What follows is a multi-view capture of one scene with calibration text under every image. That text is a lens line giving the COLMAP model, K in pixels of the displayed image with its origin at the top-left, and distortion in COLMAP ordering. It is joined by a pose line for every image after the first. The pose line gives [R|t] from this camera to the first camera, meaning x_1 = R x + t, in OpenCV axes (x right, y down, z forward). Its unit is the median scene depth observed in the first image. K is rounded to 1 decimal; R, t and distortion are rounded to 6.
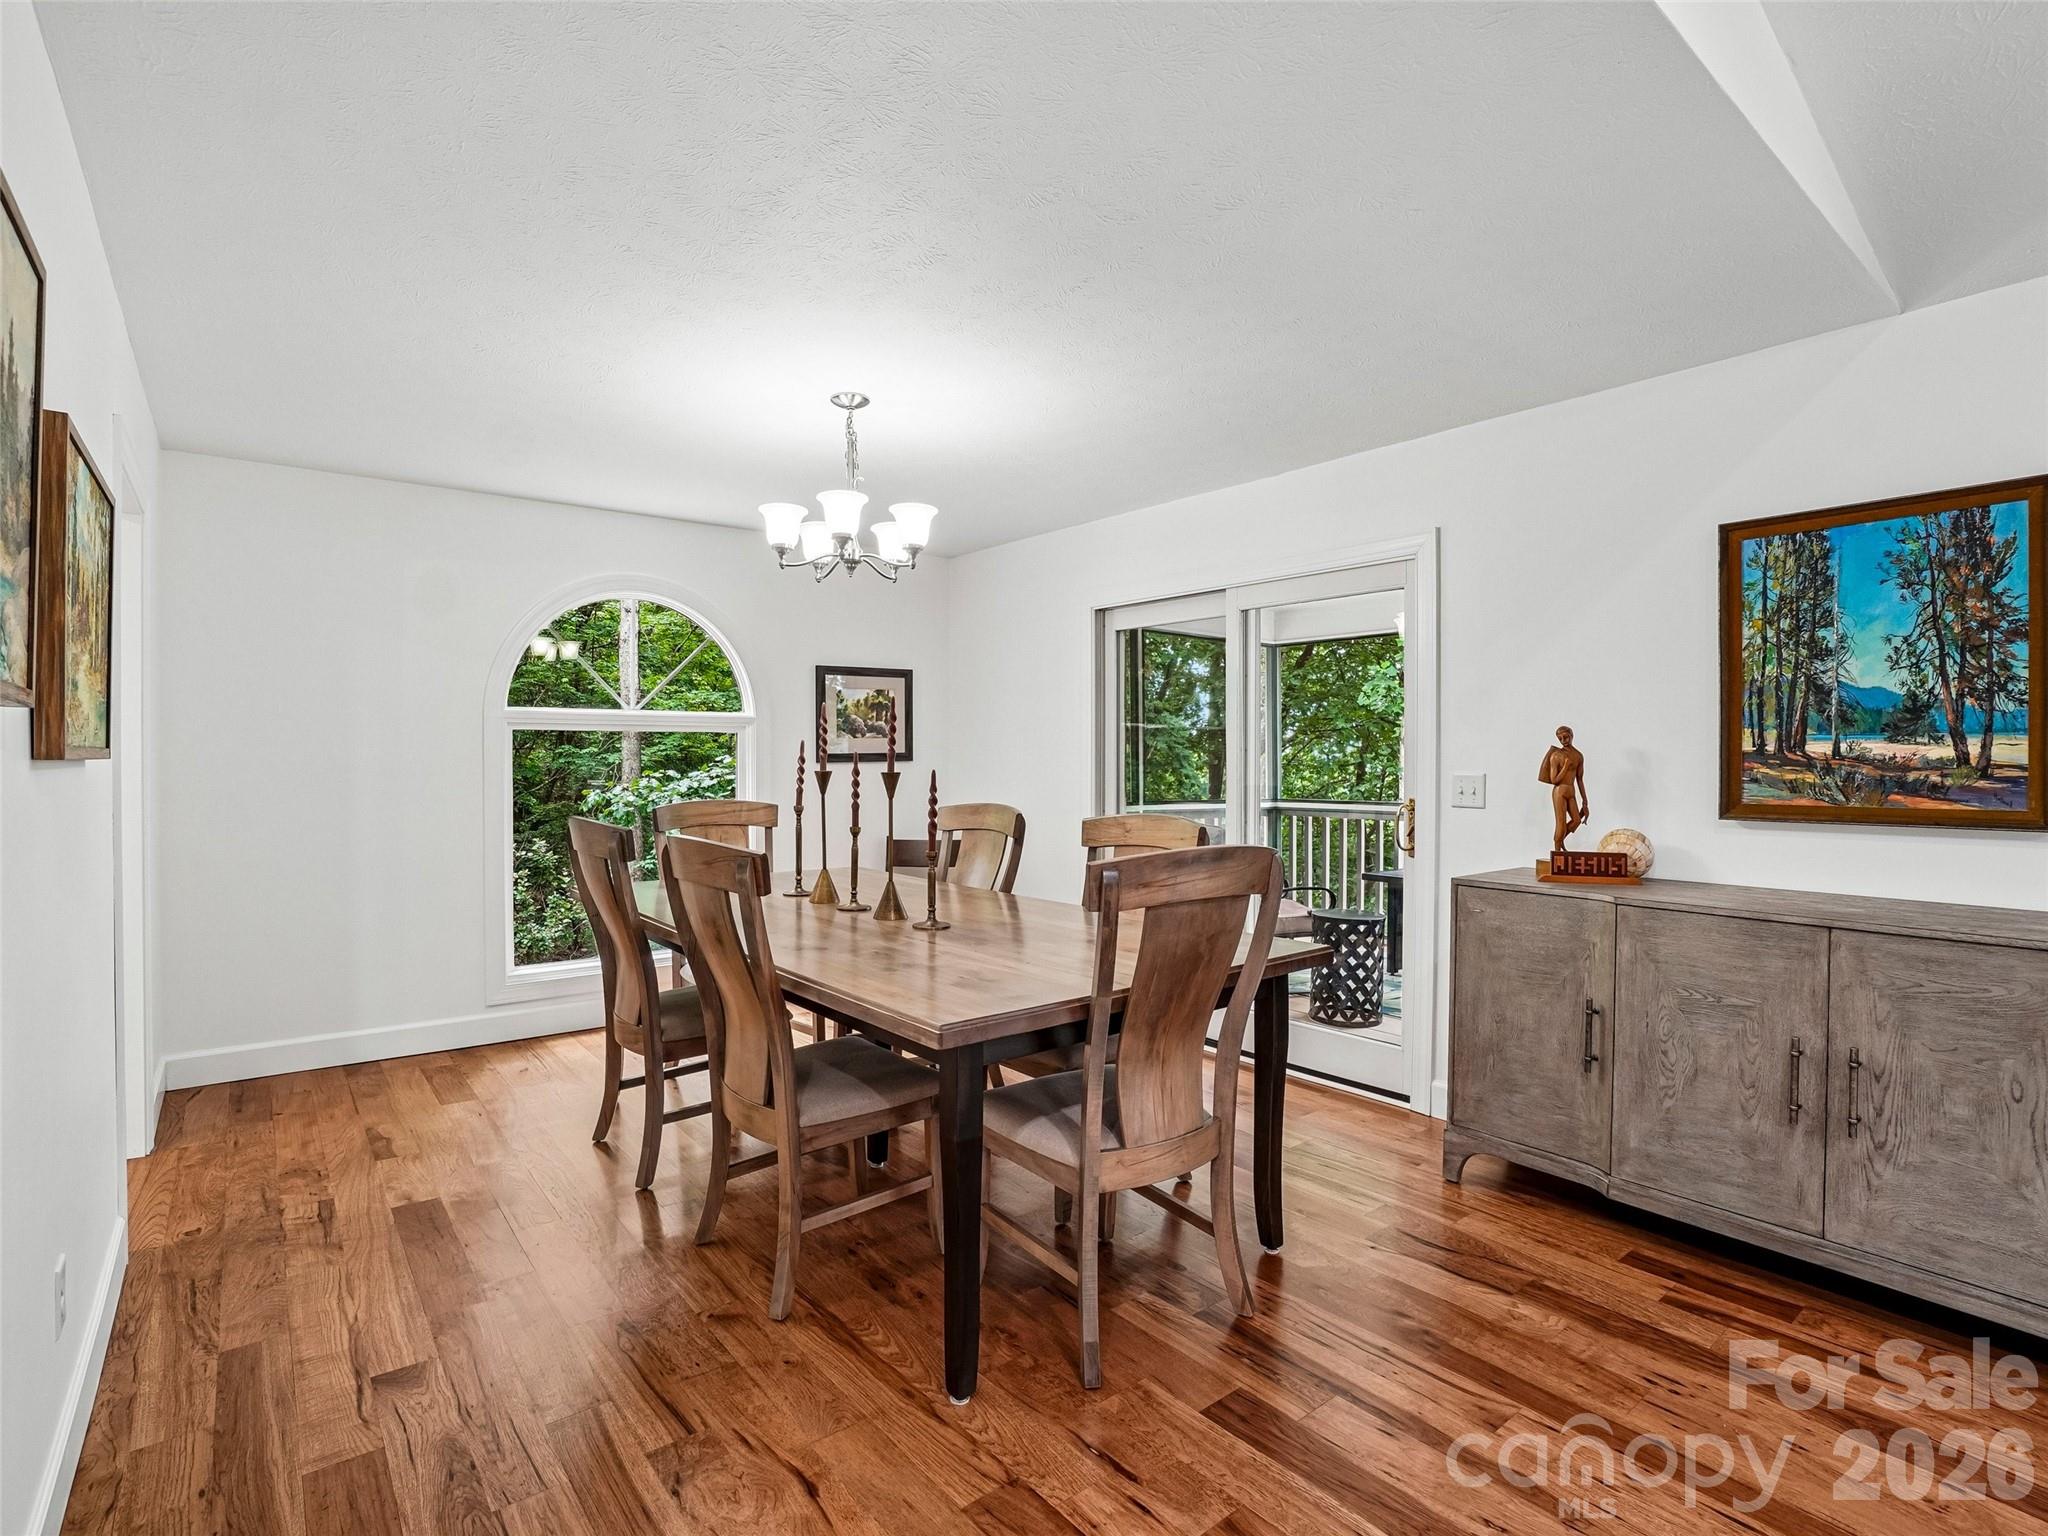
lens RADIAL K [[1014.0, 0, 1016.0], [0, 1014.0, 762.1], [0, 0, 1]] dist [-0.060338, 0.020173]
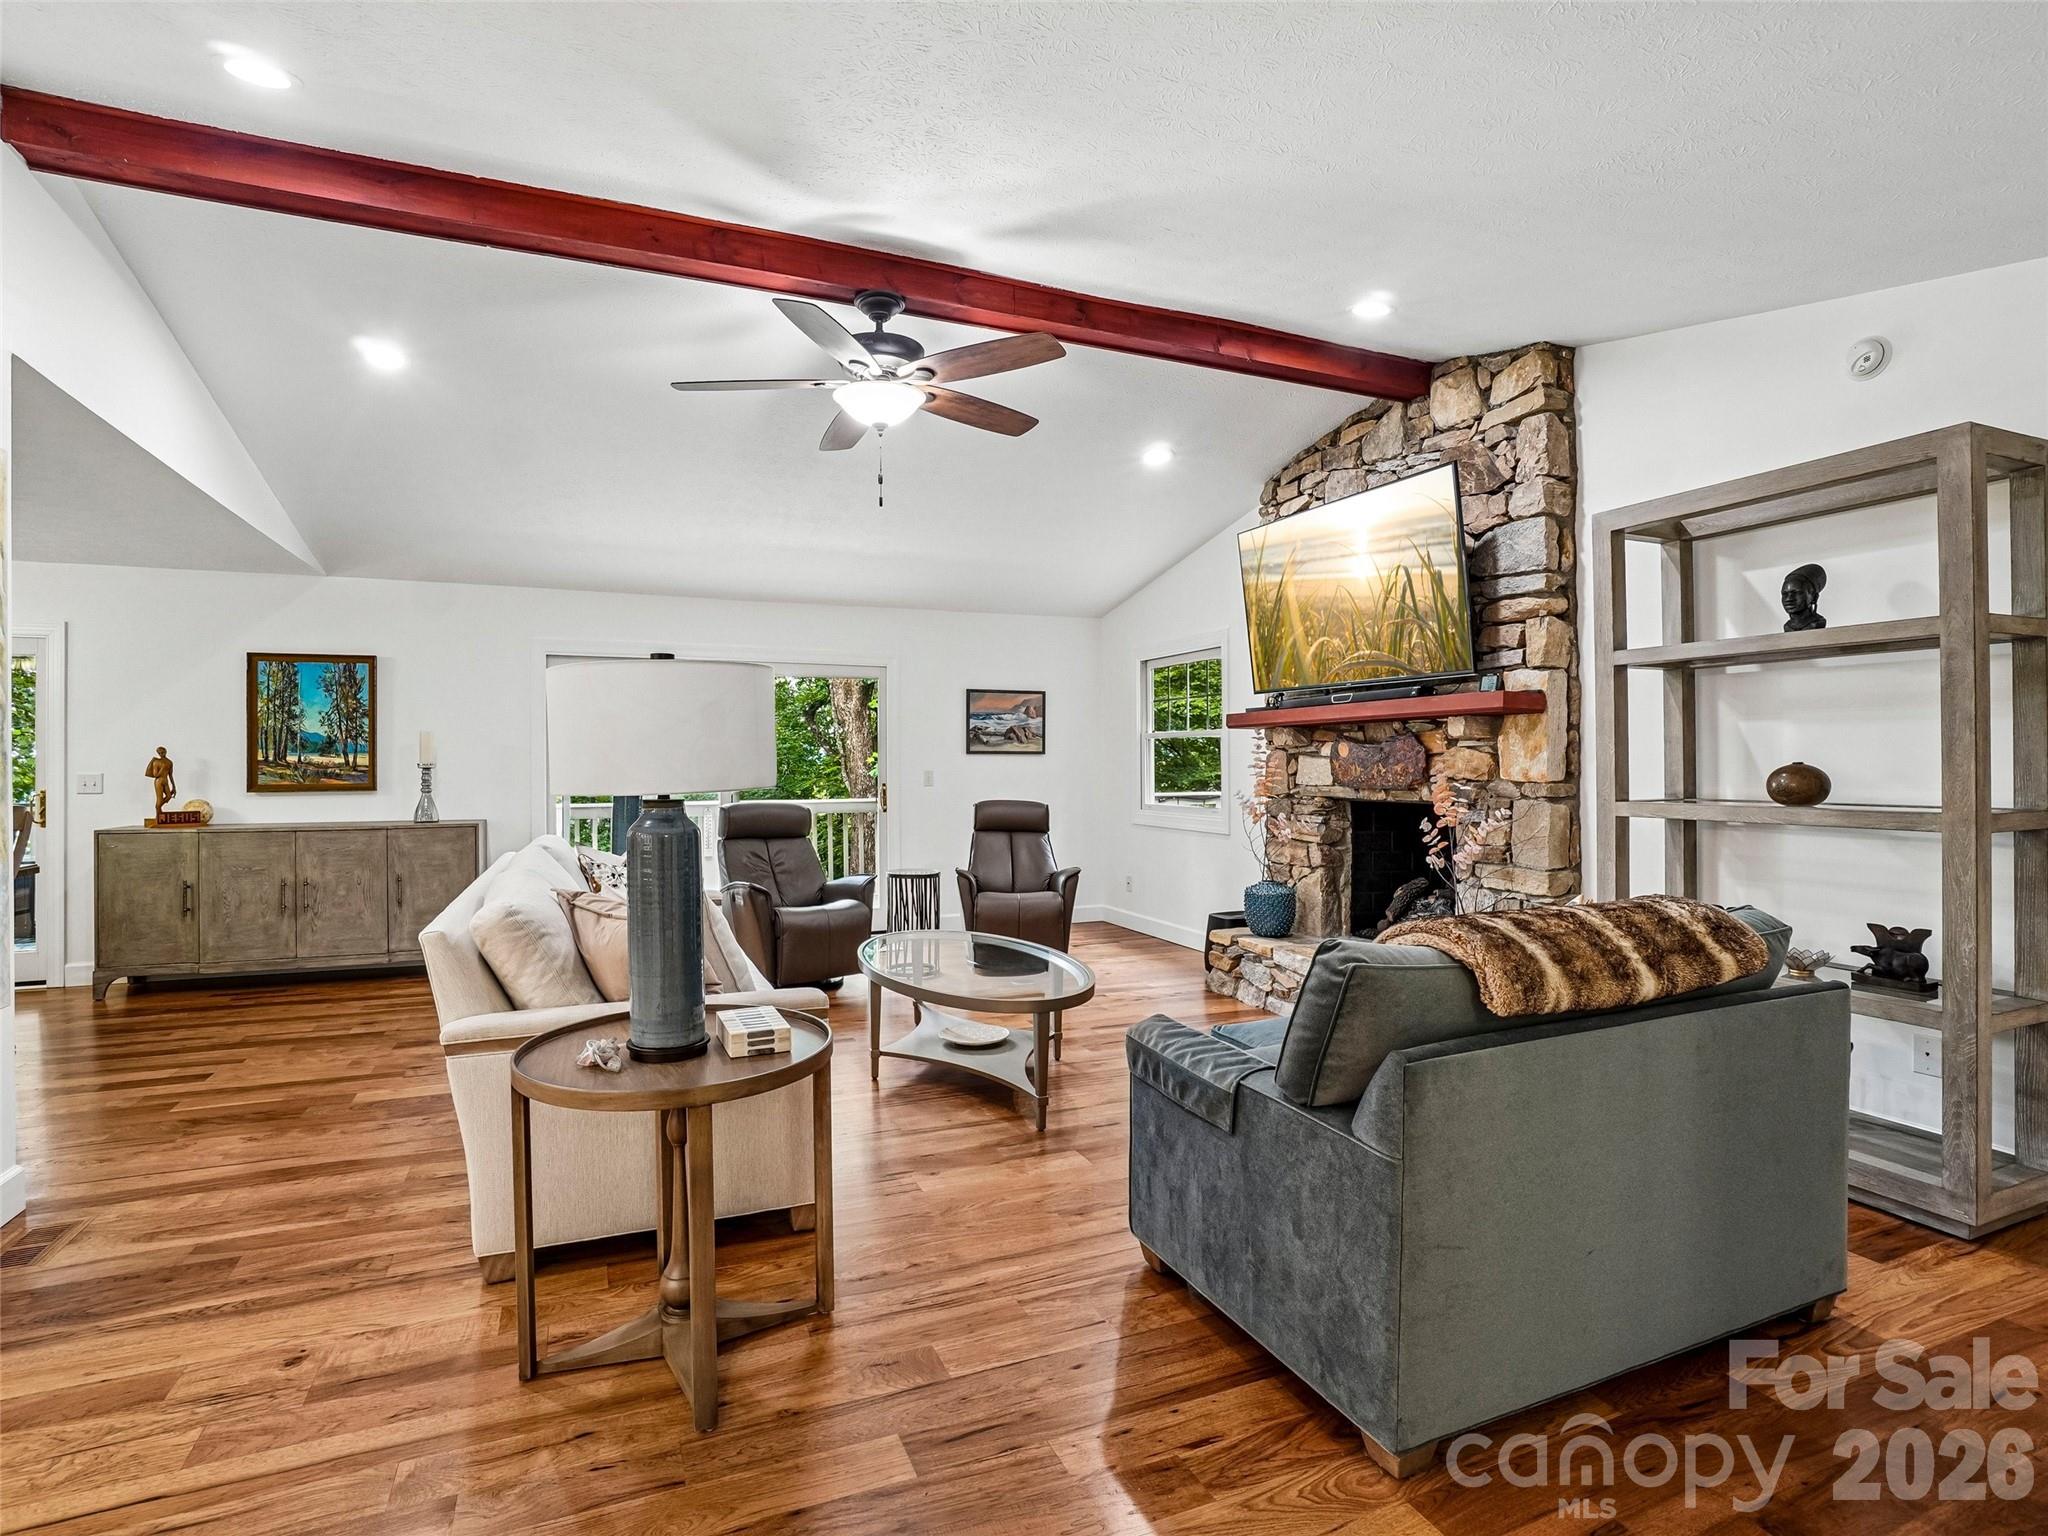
lens RADIAL K [[1014.0, 0, 1016.1], [0, 1014.0, 759.5], [0, 0, 1]] dist [-0.060338, 0.020173]
pose [[0.266626, 0.002052, 0.963798, -0.895240], [0.010355, 0.999934, -0.004994, 0.015622], [-0.963744, 0.011311, 0.266587, -1.169456]]
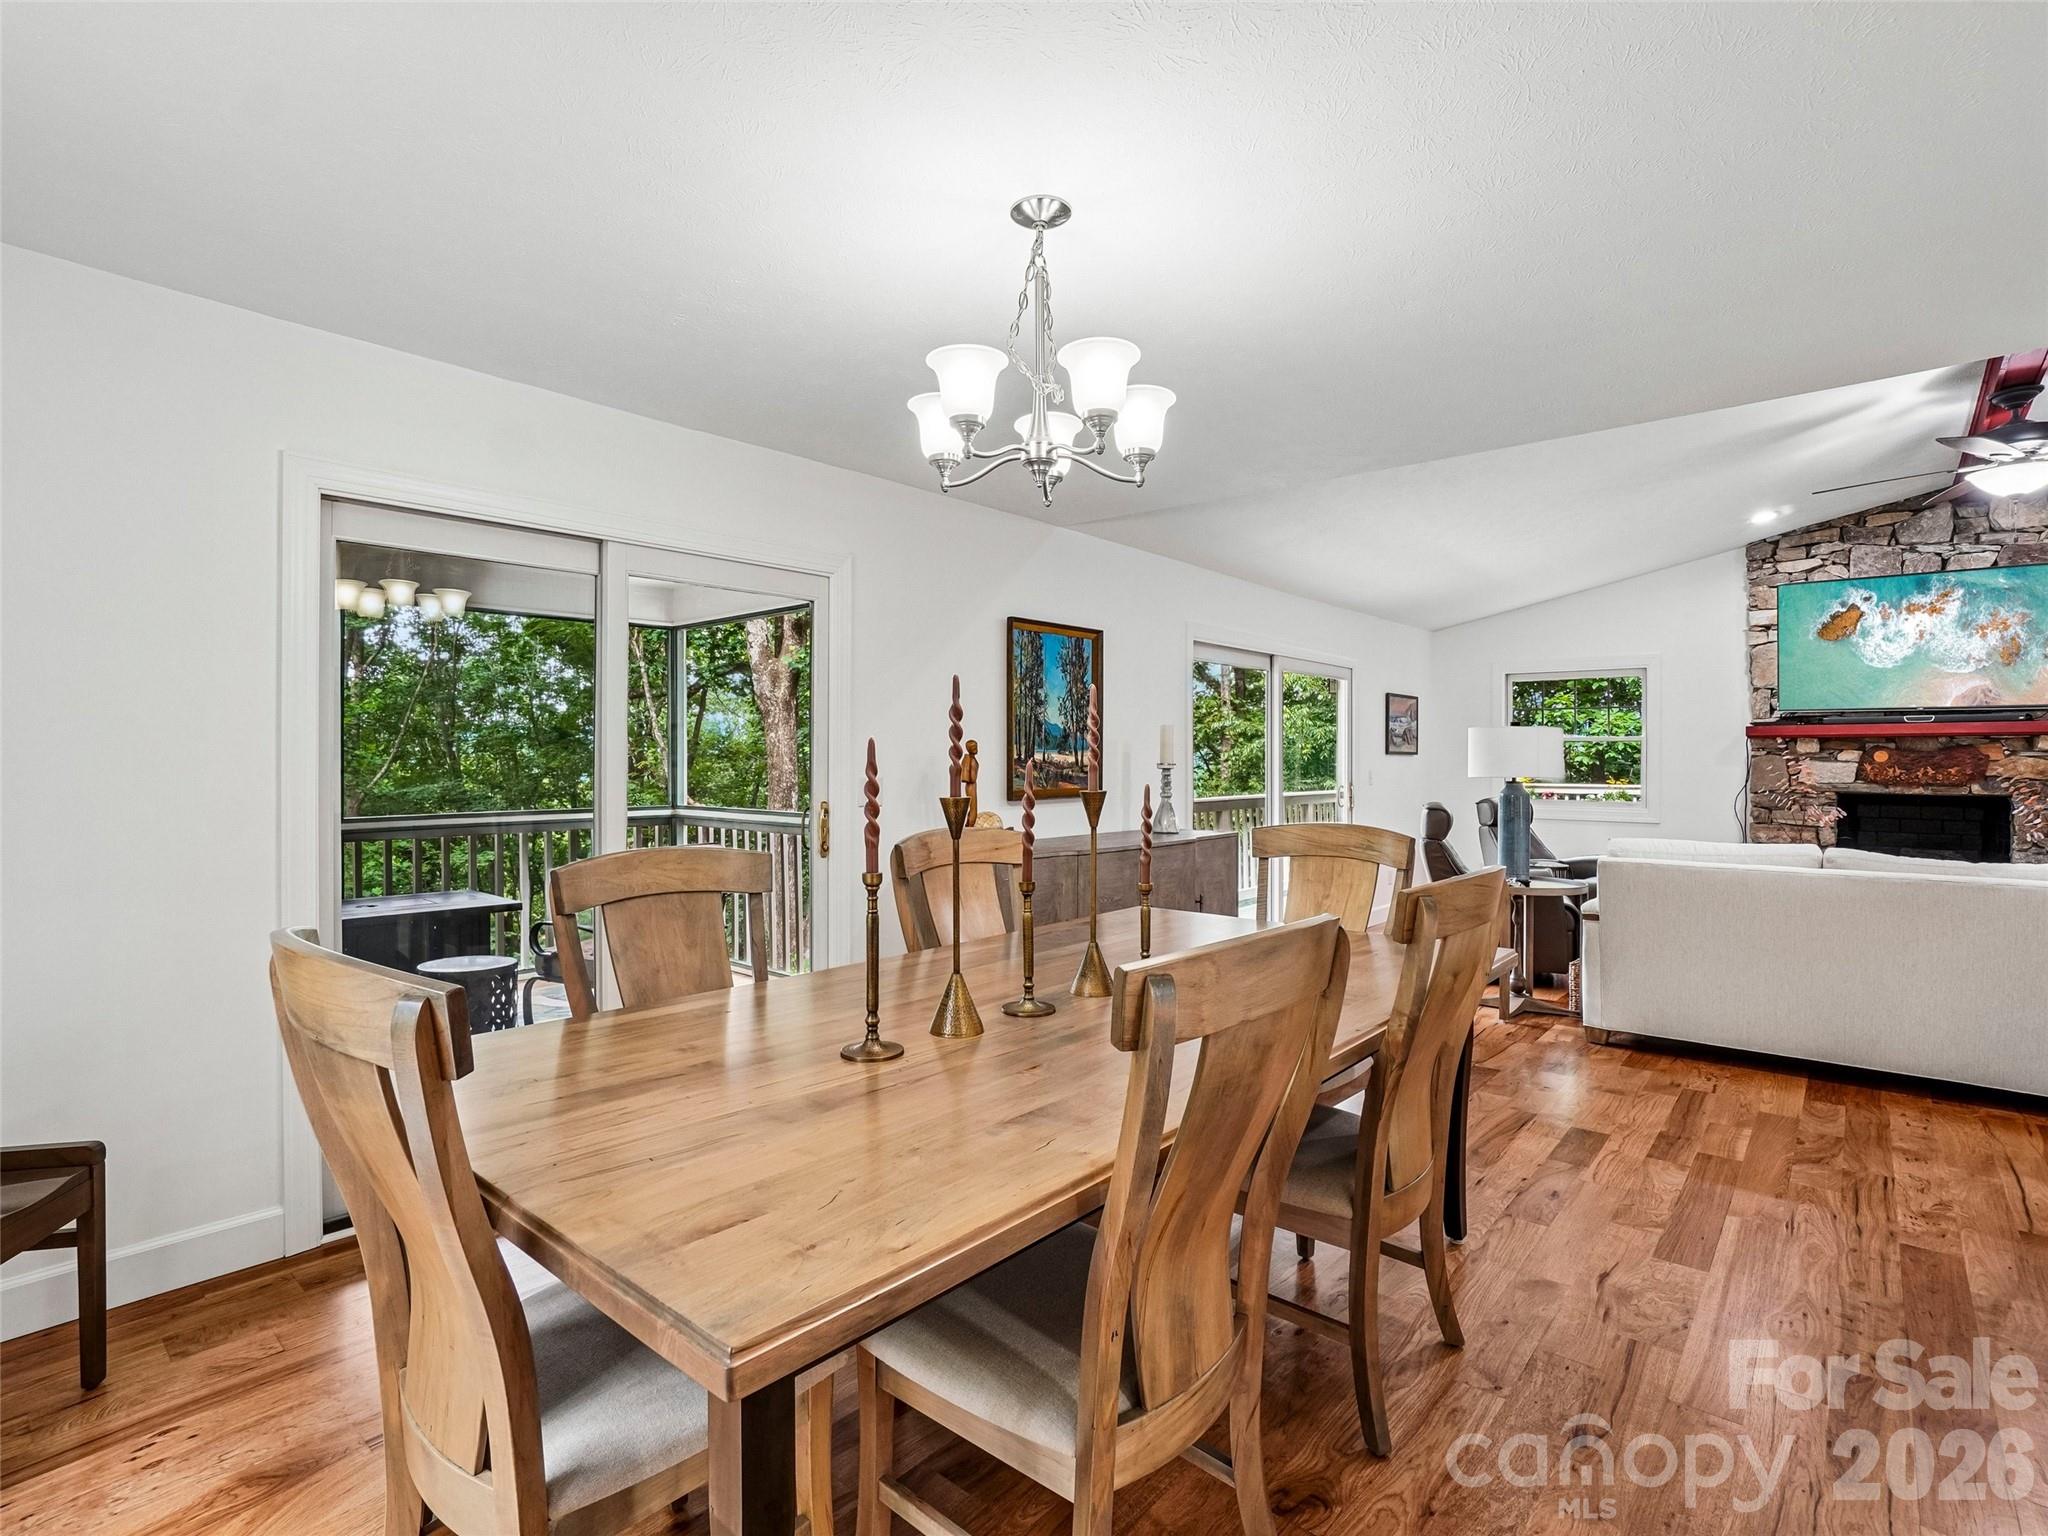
lens RADIAL K [[1014.0, 0, 1018.3], [0, 1014.0, 755.8], [0, 0, 1]] dist [-0.060338, 0.020173]
pose [[-0.184203, 0.000080, 0.982888, -0.922542], [0.003969, 0.999992, 0.000662, -0.016856], [-0.982880, 0.004023, -0.184202, 1.326983]]
